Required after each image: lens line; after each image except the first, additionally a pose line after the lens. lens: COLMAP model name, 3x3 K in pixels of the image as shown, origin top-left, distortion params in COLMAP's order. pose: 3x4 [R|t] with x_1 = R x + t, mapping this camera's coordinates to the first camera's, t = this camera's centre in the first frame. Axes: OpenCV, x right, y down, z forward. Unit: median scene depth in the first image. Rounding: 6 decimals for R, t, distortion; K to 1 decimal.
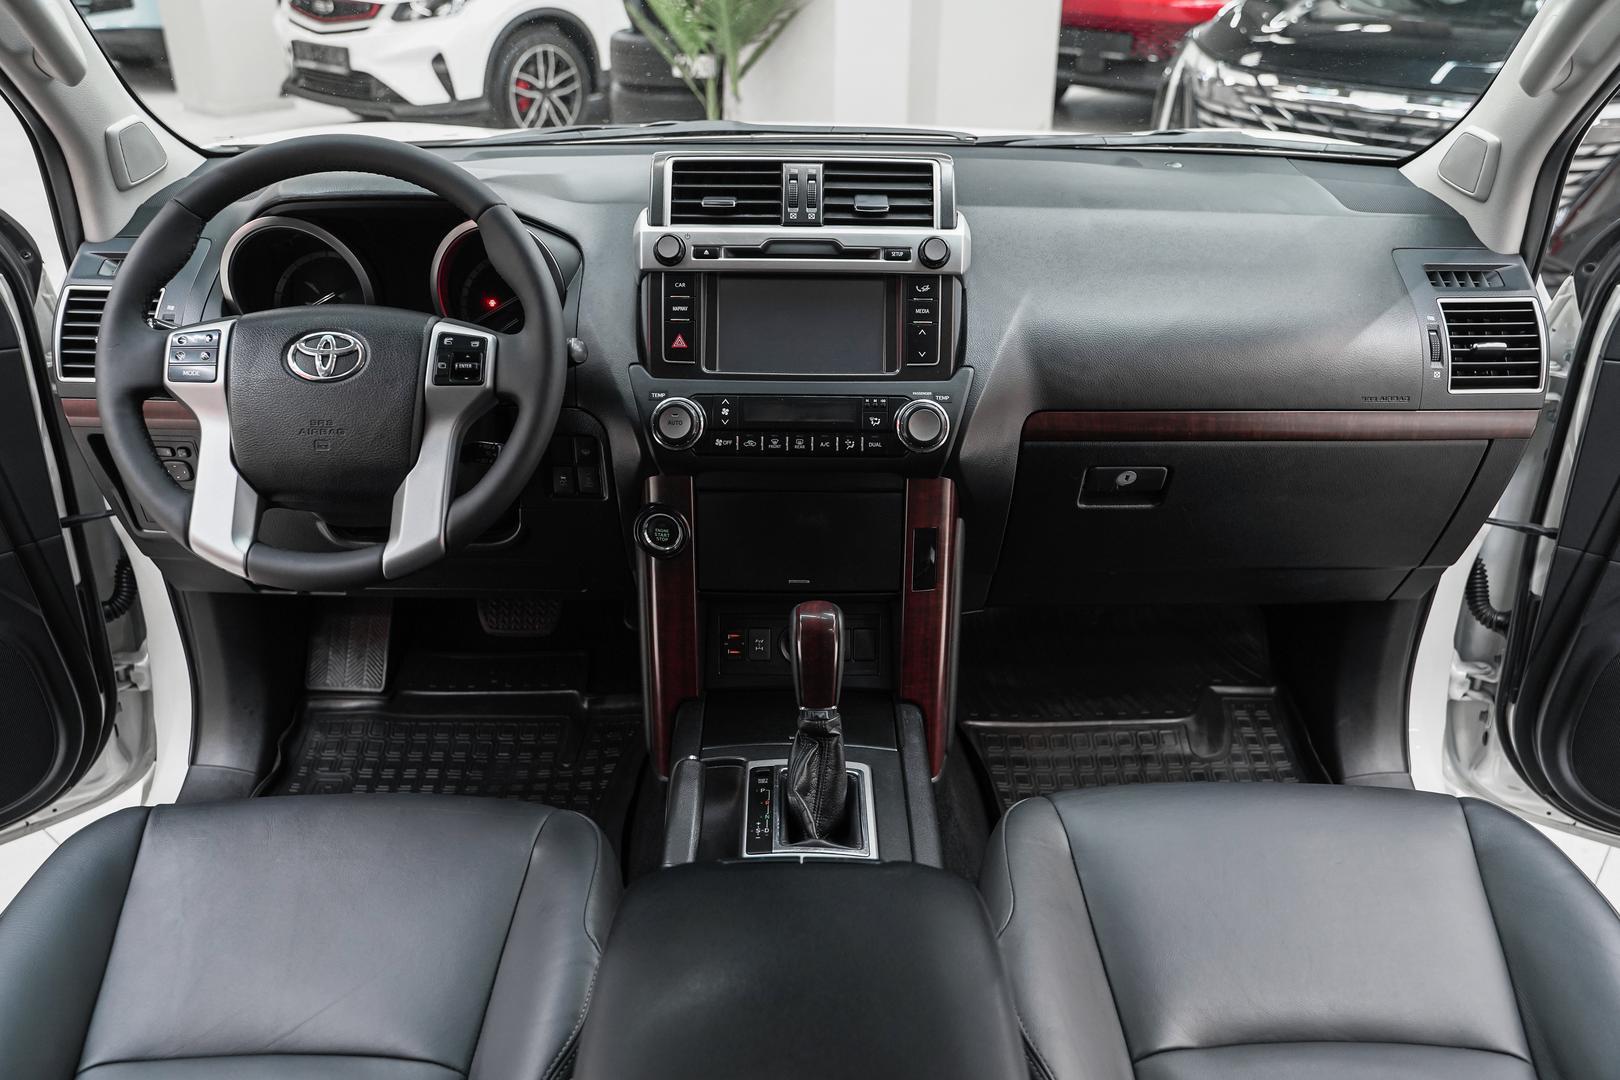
lens RADIAL K [[1312.5, 0, 790.8], [0, 1312.5, 524.8], [0, 0, 1]] dist [-0.007852, -0.000728]
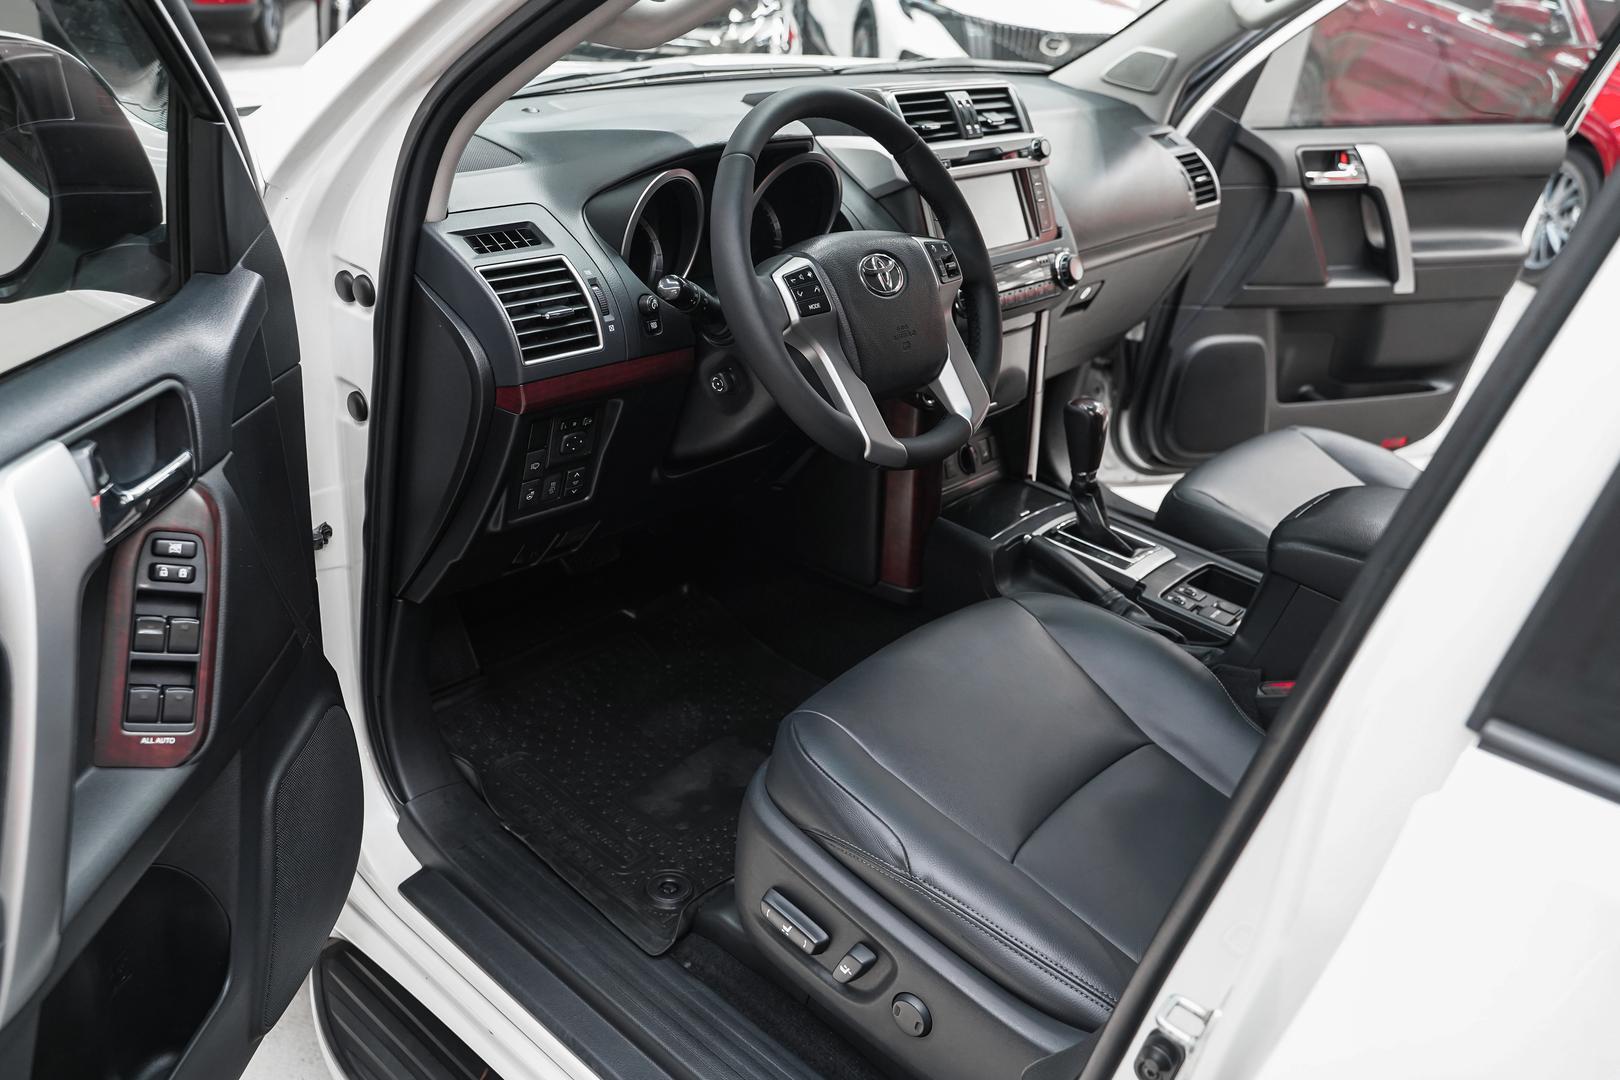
lens RADIAL K [[1312.5, 0, 798.2], [0, 1312.5, 535.9], [0, 0, 1]] dist [-0.007852, -0.000728]
pose [[0.658706, -0.288644, 0.694832, -1.154607], [0.247935, 0.955178, 0.161751, -0.101176], [-0.710376, 0.065727, 0.700746, 0.214797]]
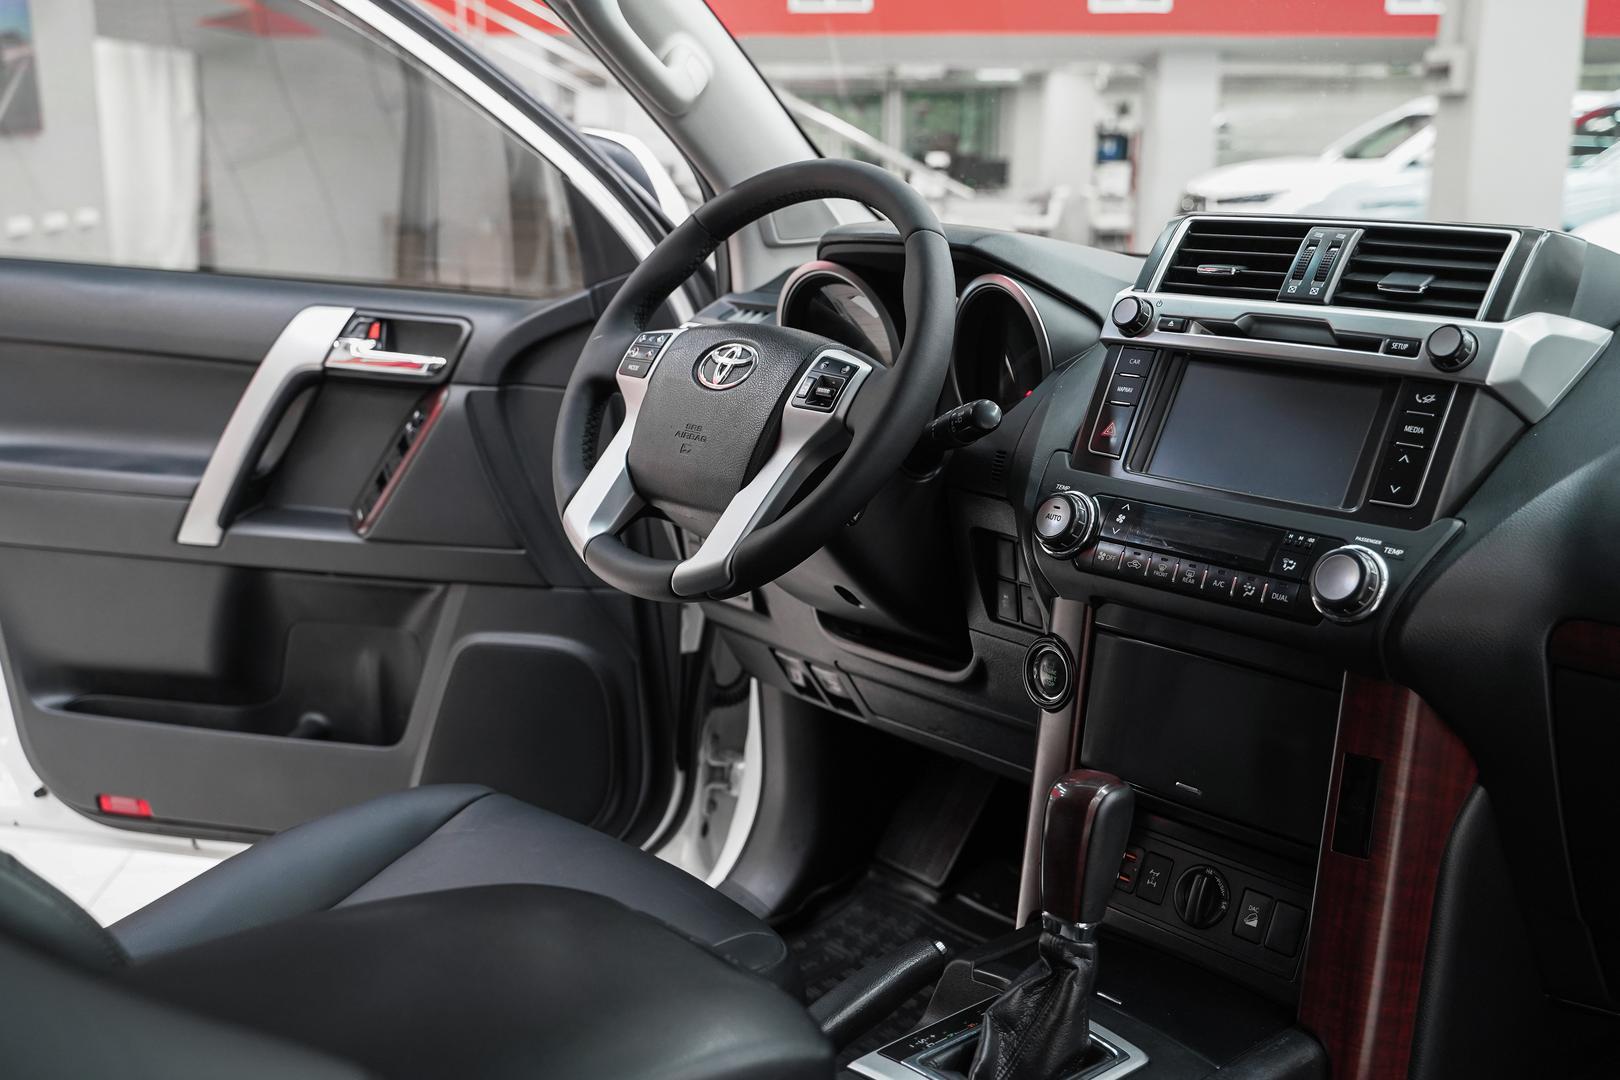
lens RADIAL K [[1695.8, 0, 784.6], [0, 1695.8, 534.7], [0, 0, 1]] dist [-0.014131, 0.000000]
pose [[0.665189, 0.164389, -0.728354, 0.523477], [-0.337411, 0.936366, -0.096813, 0.080497], [0.666091, 0.310154, 0.678327, 0.209488]]
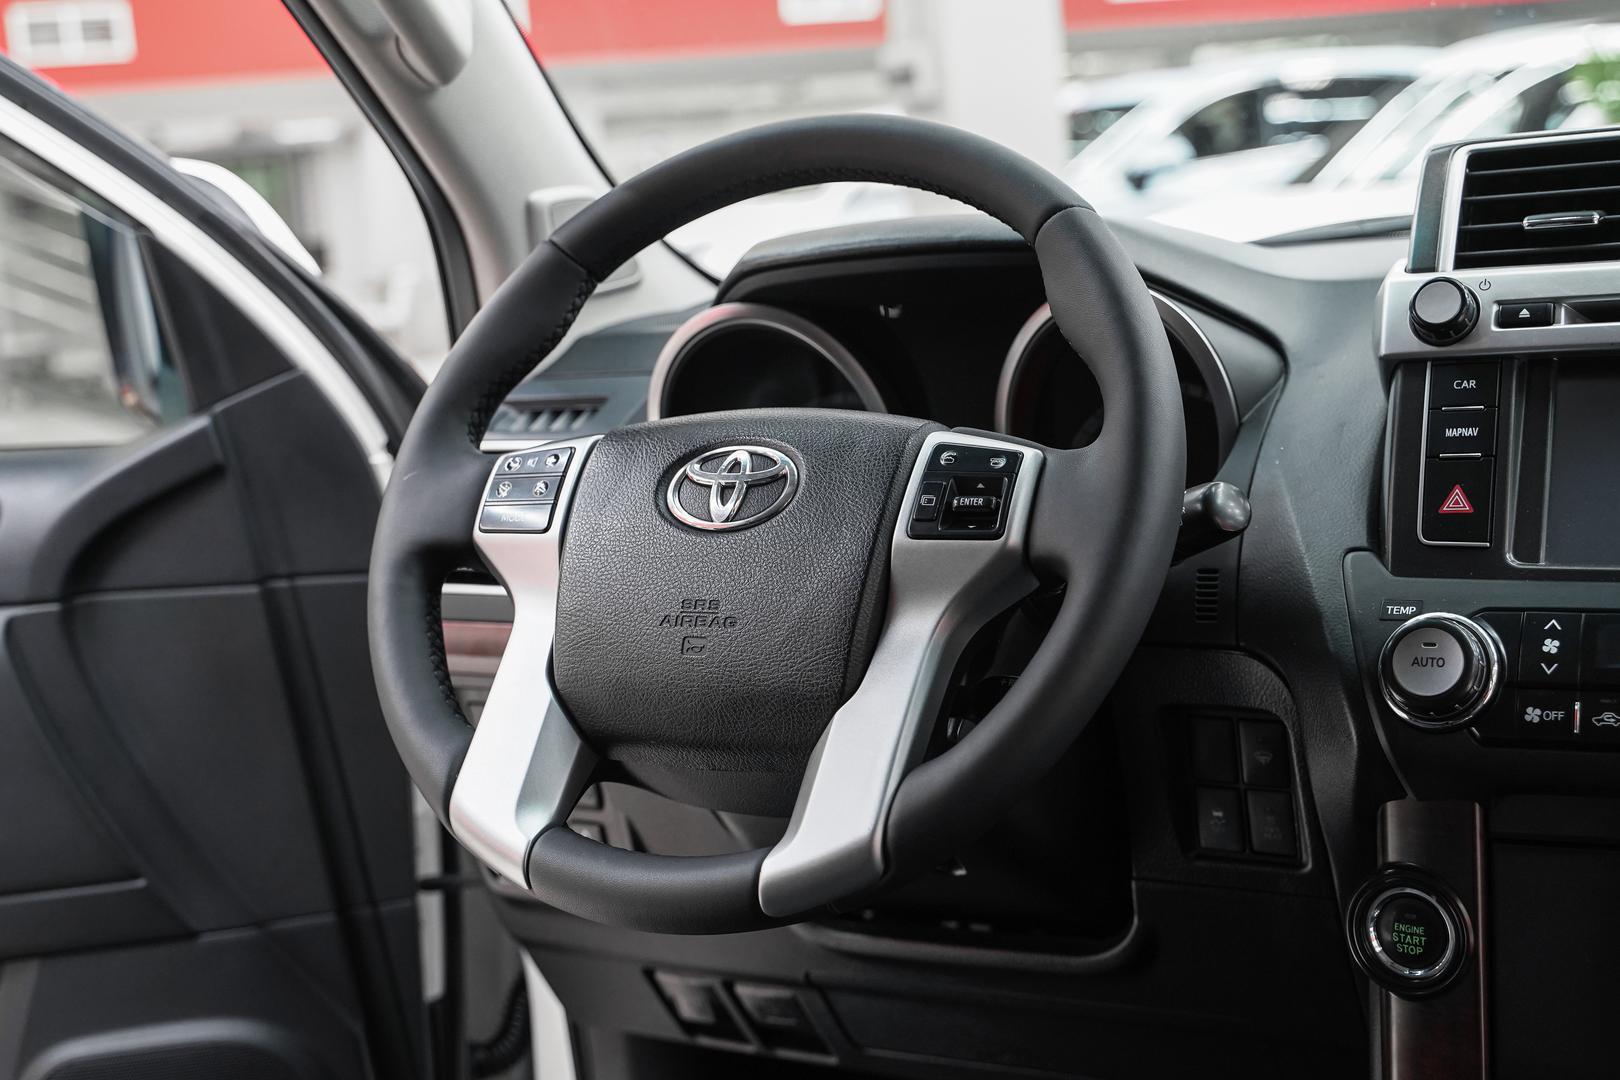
lens RADIAL K [[2204.0, 0, 765.7], [0, 2204.0, 501.7], [0, 0, 1]] dist [0.008707, 0.000000]
pose [[0.873076, -0.011012, -0.487460, 0.079720], [-0.137850, 0.953383, -0.268436, 0.100606], [0.467692, 0.301561, 0.830858, 0.244178]]
